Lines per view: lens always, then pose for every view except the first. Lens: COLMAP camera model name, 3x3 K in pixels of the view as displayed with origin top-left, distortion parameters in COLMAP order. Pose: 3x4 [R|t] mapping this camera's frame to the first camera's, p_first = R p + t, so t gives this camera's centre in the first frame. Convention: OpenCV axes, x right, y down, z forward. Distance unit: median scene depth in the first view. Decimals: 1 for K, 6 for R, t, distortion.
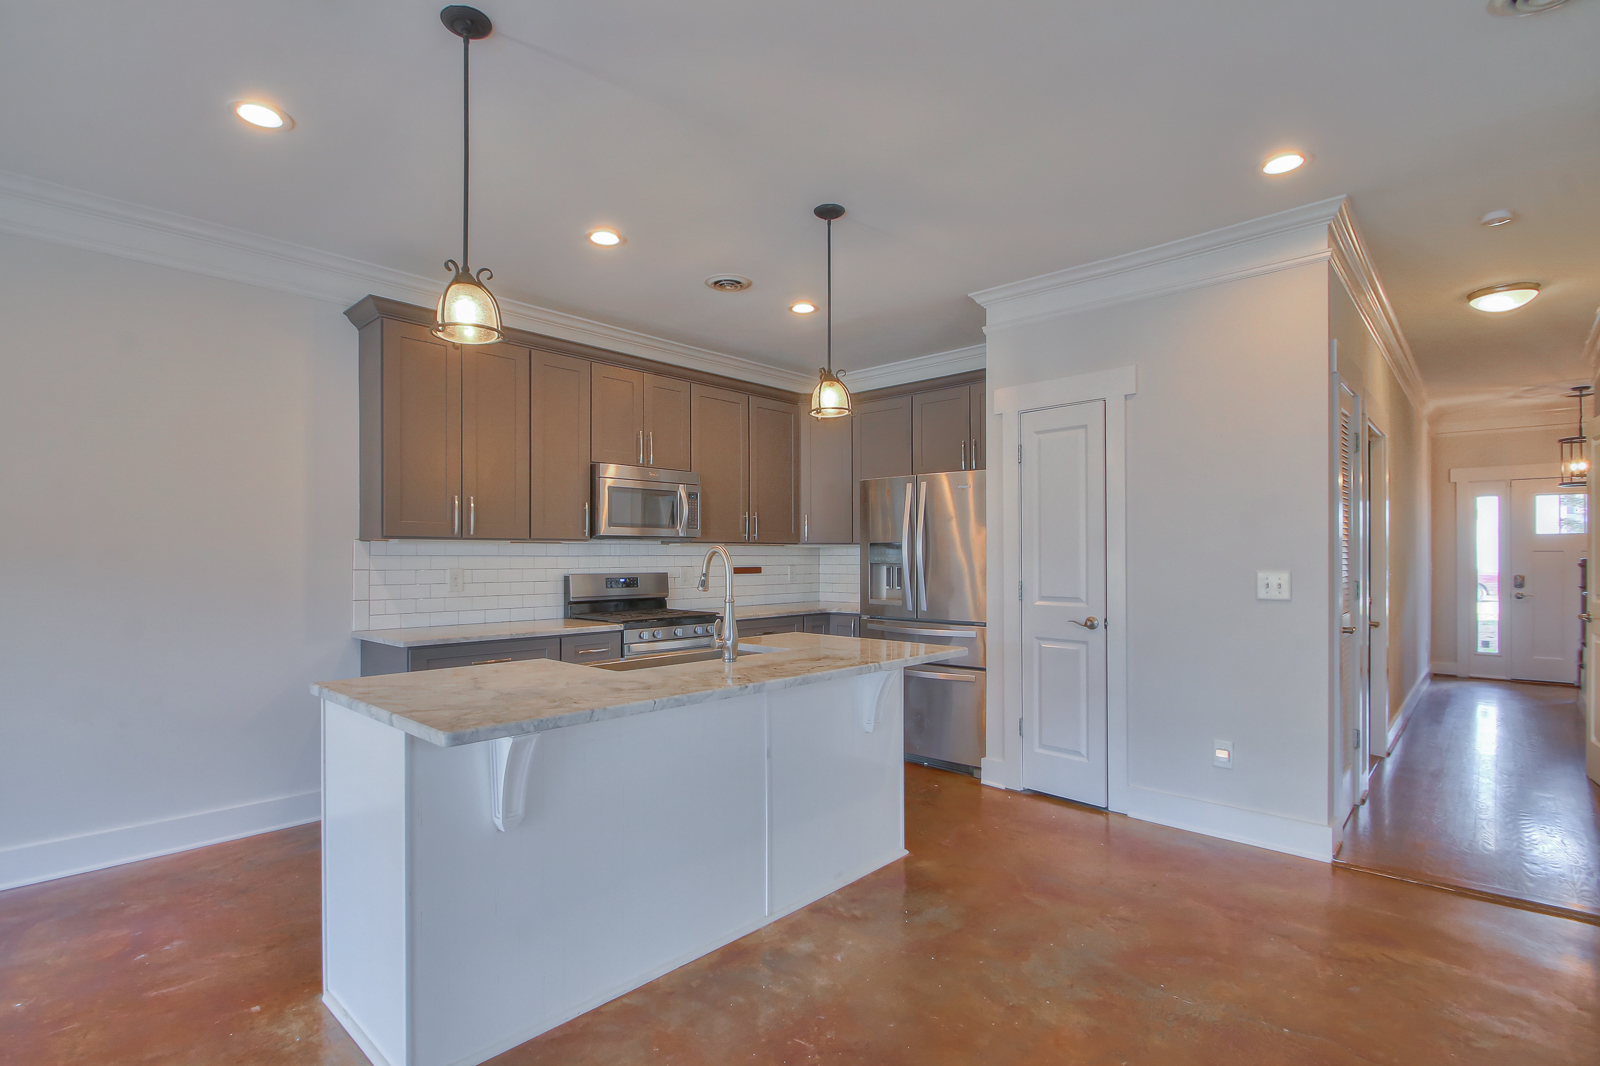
lens RADIAL K [[749.3, 0, 779.7], [0, 749.3, 552.8], [0, 0, 1]] dist [-0.000310, -0.008066]
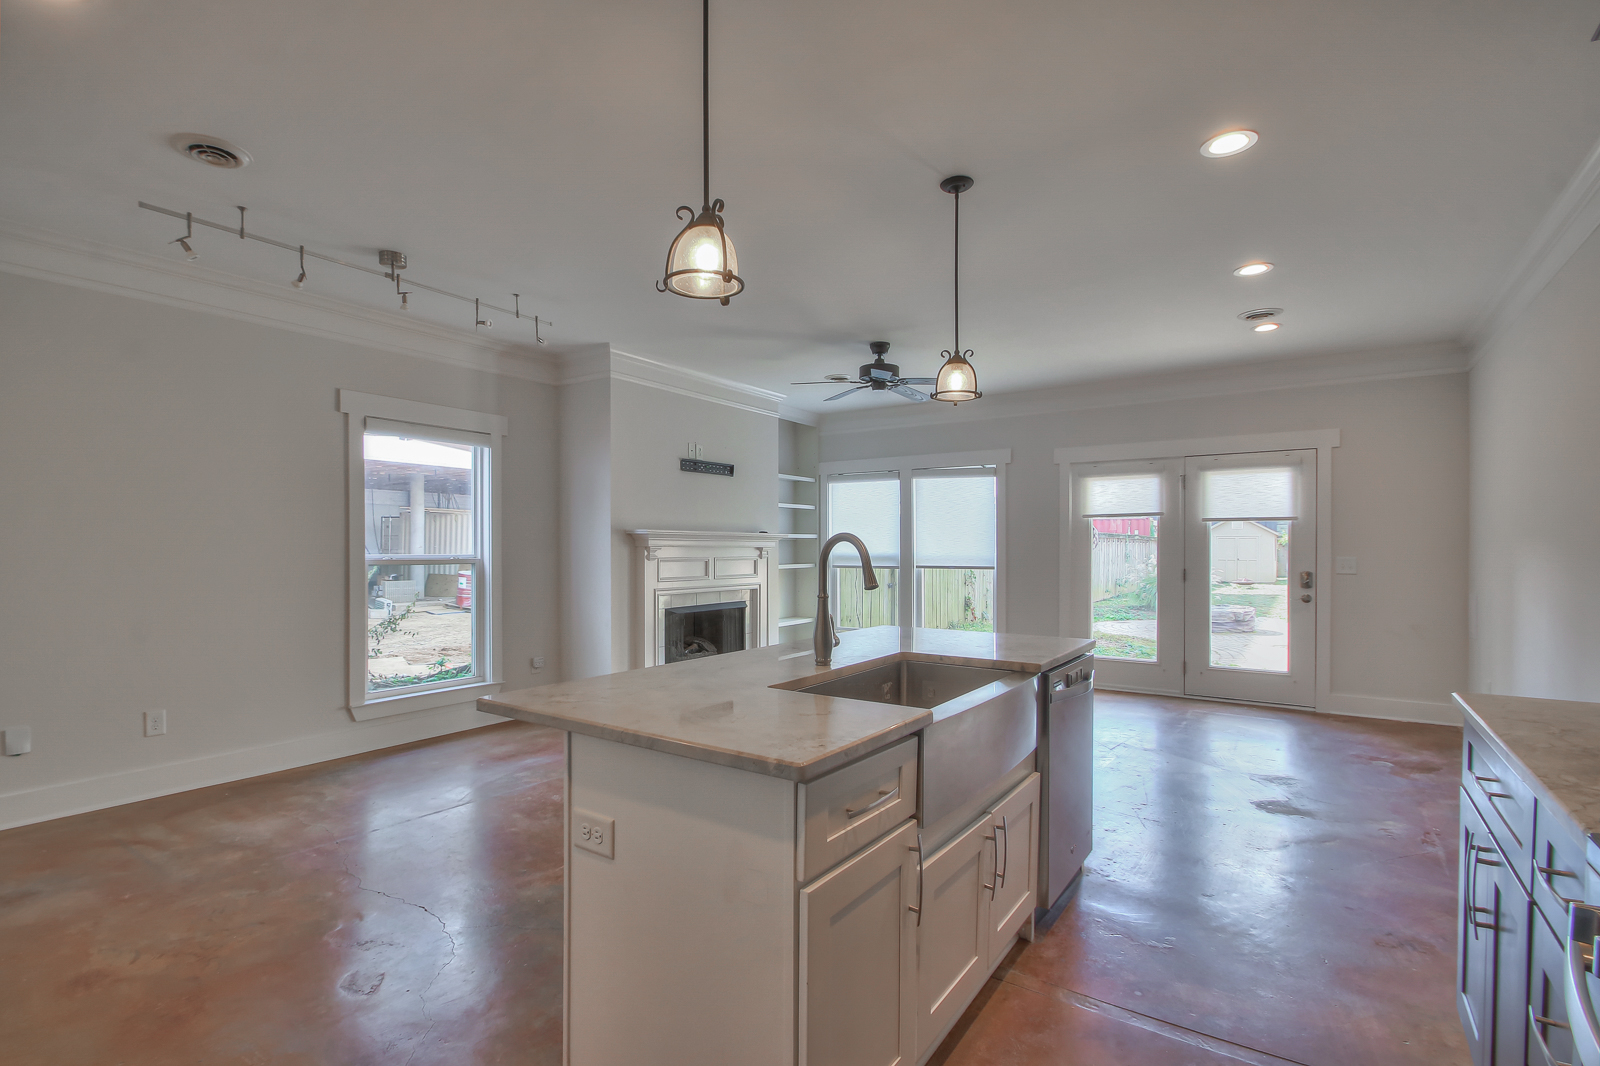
lens RADIAL K [[768.3, 0, 793.6], [0, 768.3, 548.1], [0, 0, 1]] dist [0.000628, -0.000021]
pose [[-0.988291, 0.000930, -0.152580, 0.067941], [0.001733, 0.999985, -0.005128, 0.007779], [0.152573, -0.005332, -0.988278, 1.221302]]
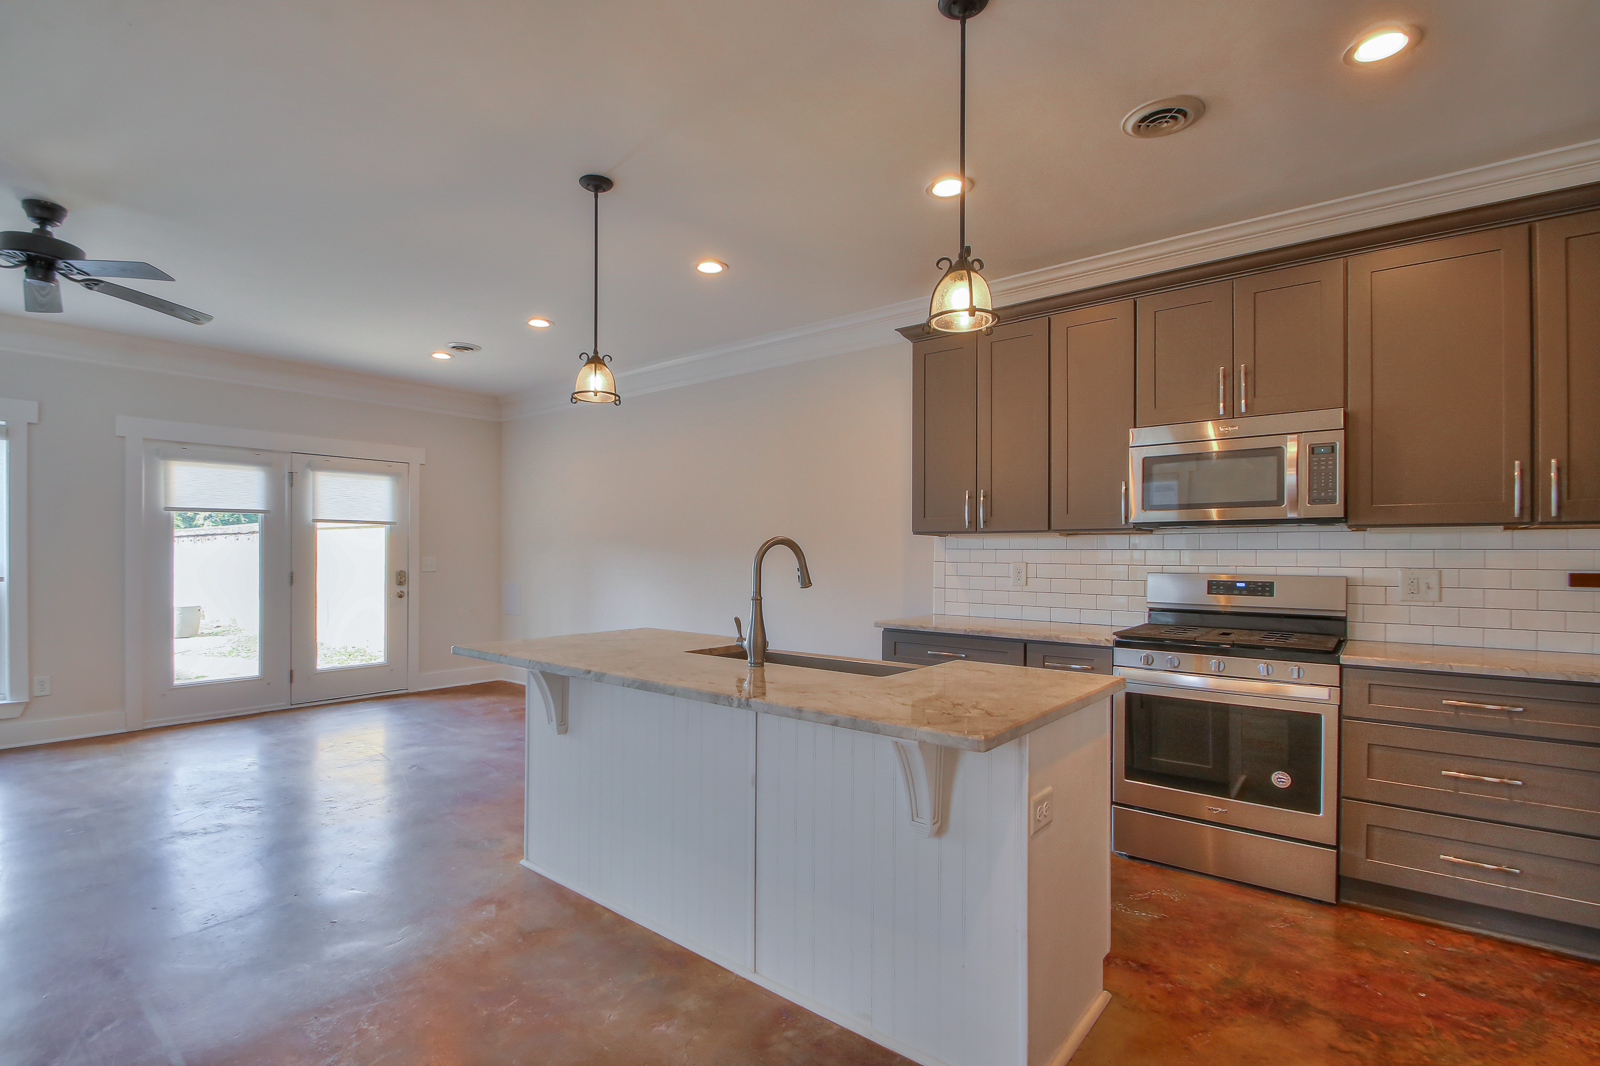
lens RADIAL K [[749.3, 0, 779.7], [0, 749.3, 552.8], [0, 0, 1]] dist [-0.000310, -0.008066]
pose [[0.072761, 0.004033, -0.997341, 0.535477], [0.001912, 0.999989, 0.004183, 0.003881], [0.997348, -0.002211, 0.072753, 0.624458]]
